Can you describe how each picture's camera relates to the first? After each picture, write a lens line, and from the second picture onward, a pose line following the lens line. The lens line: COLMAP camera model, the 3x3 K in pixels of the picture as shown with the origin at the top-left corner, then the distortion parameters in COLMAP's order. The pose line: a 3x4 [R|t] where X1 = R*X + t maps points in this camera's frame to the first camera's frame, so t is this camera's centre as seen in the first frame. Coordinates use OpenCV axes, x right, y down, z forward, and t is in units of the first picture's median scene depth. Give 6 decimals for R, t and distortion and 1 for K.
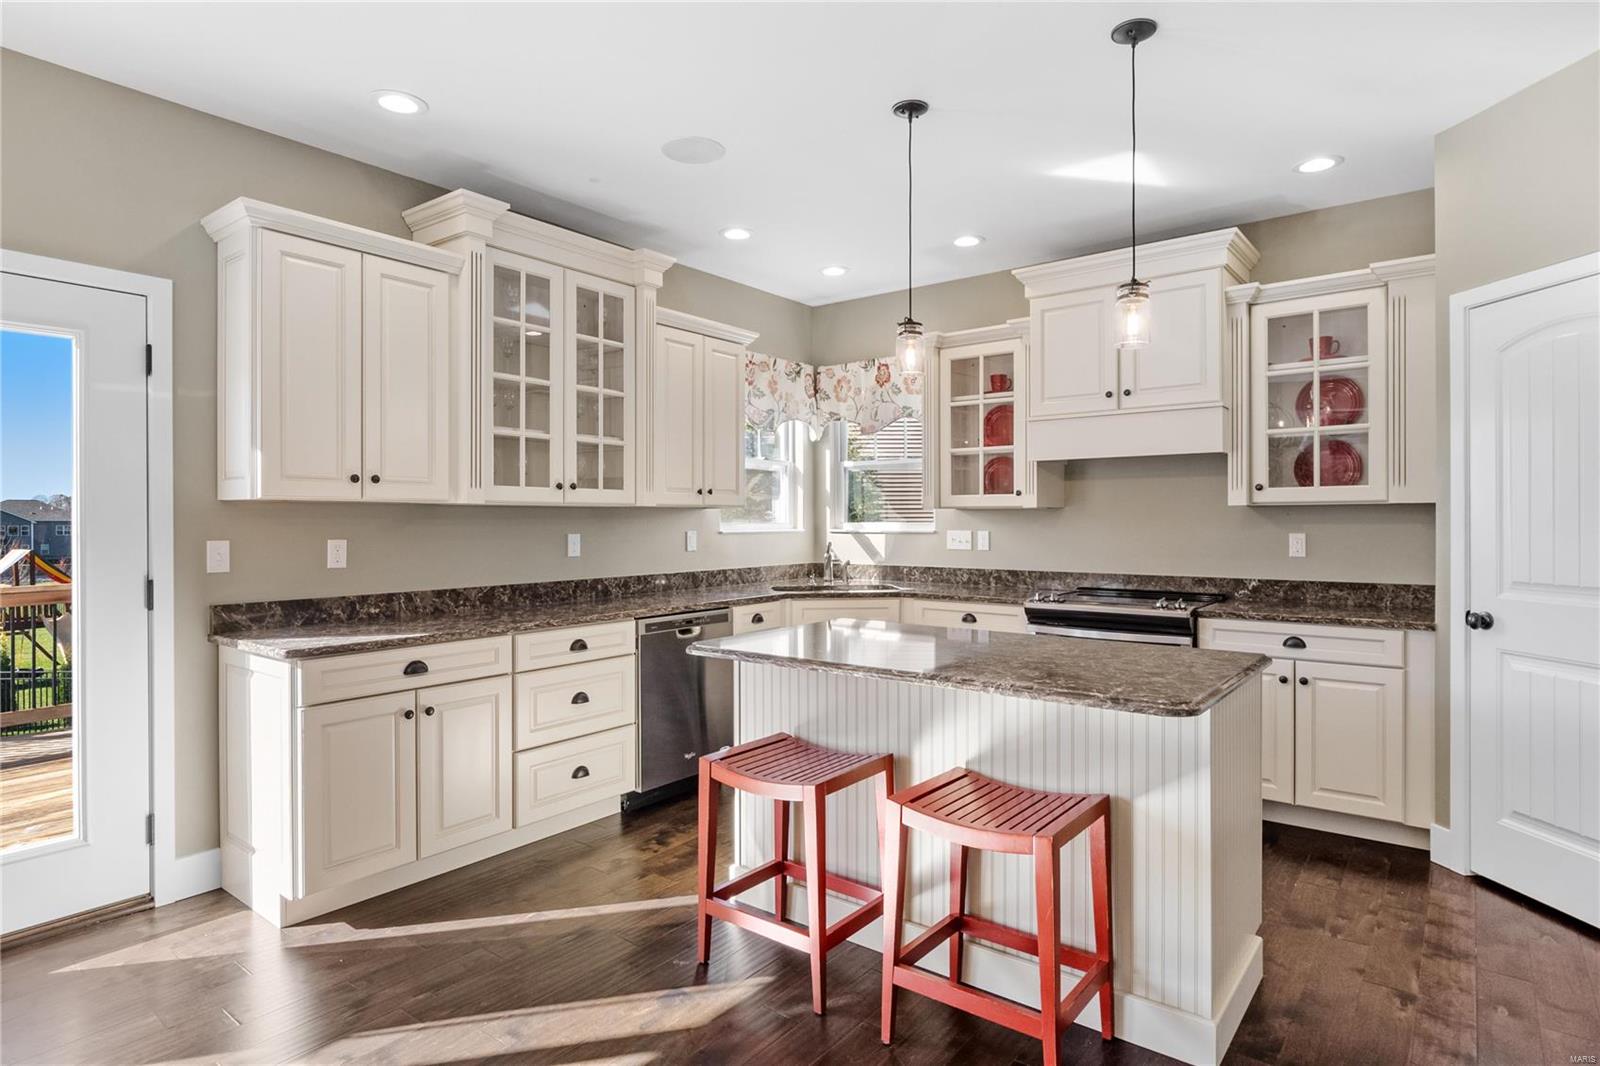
lens RADIAL K [[881.4, 0, 796.4], [0, 881.4, 527.6], [0, 0, 1]] dist [0.003043, 0.000127]
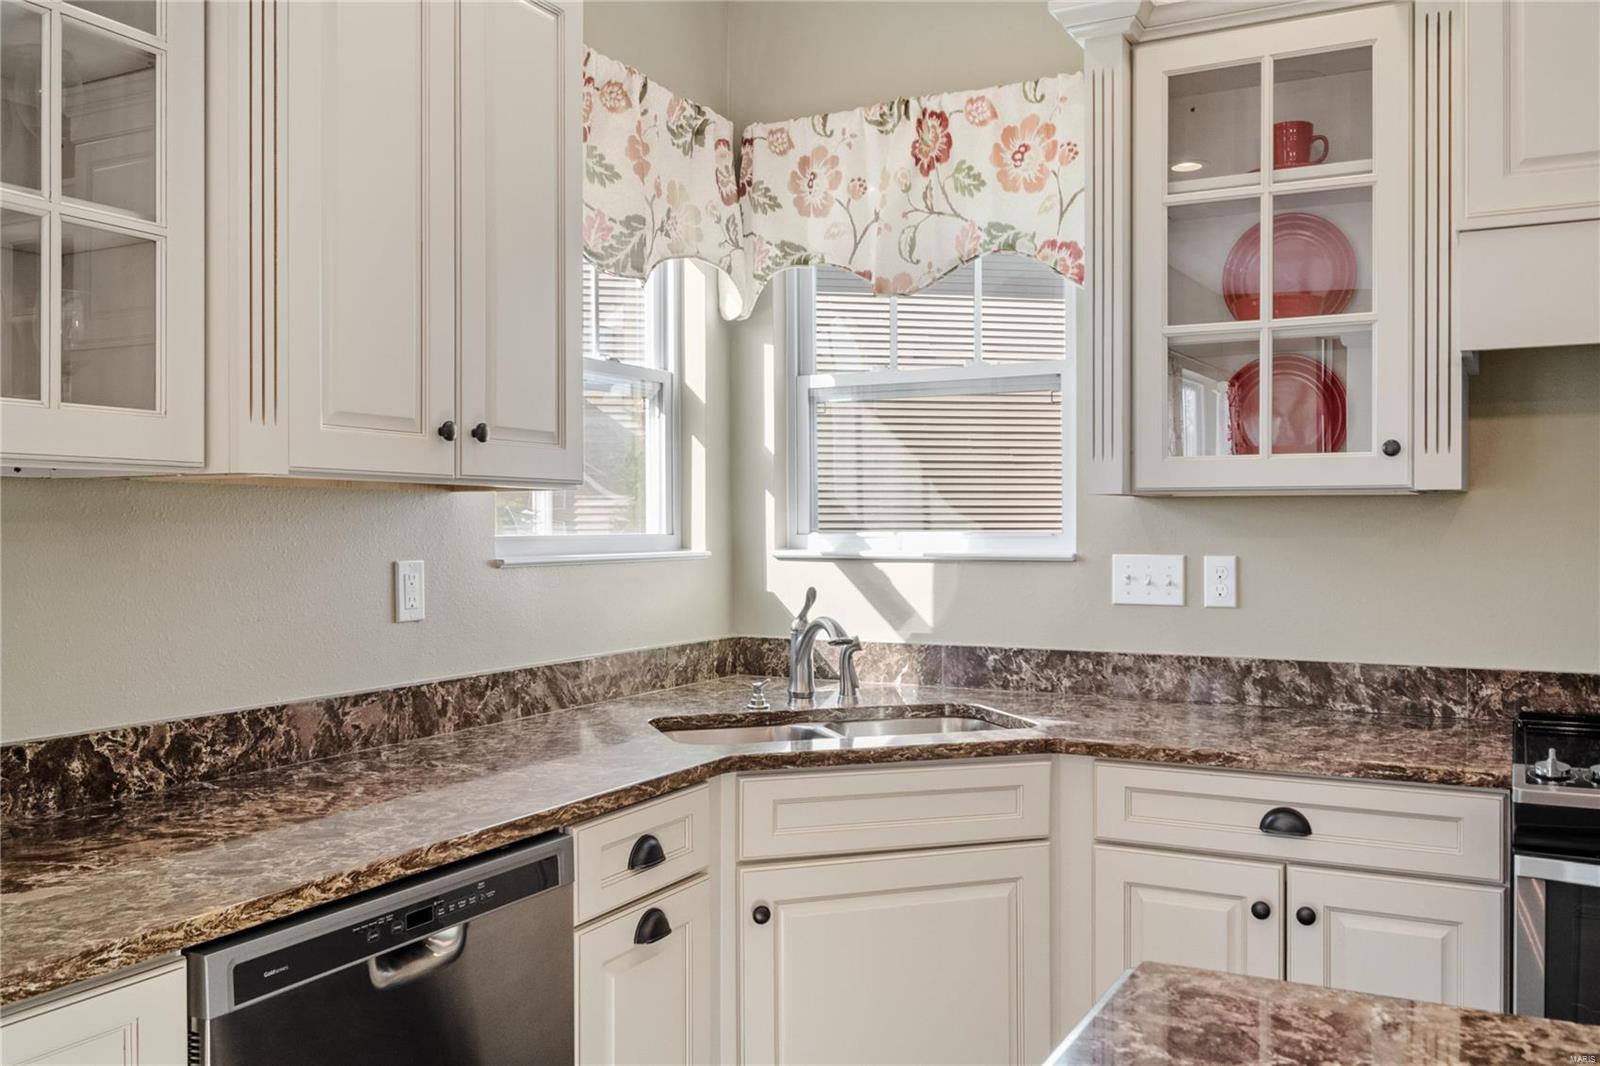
lens RADIAL K [[1366.3, 0, 807.2], [0, 1366.3, 529.5], [0, 0, 1]] dist [-0.006023, 0.000538]
pose [[0.982204, 0.000113, 0.187817, -0.065266], [0.001012, 0.999982, -0.005893, -0.003756], [-0.187815, 0.005978, 0.982186, 0.447011]]
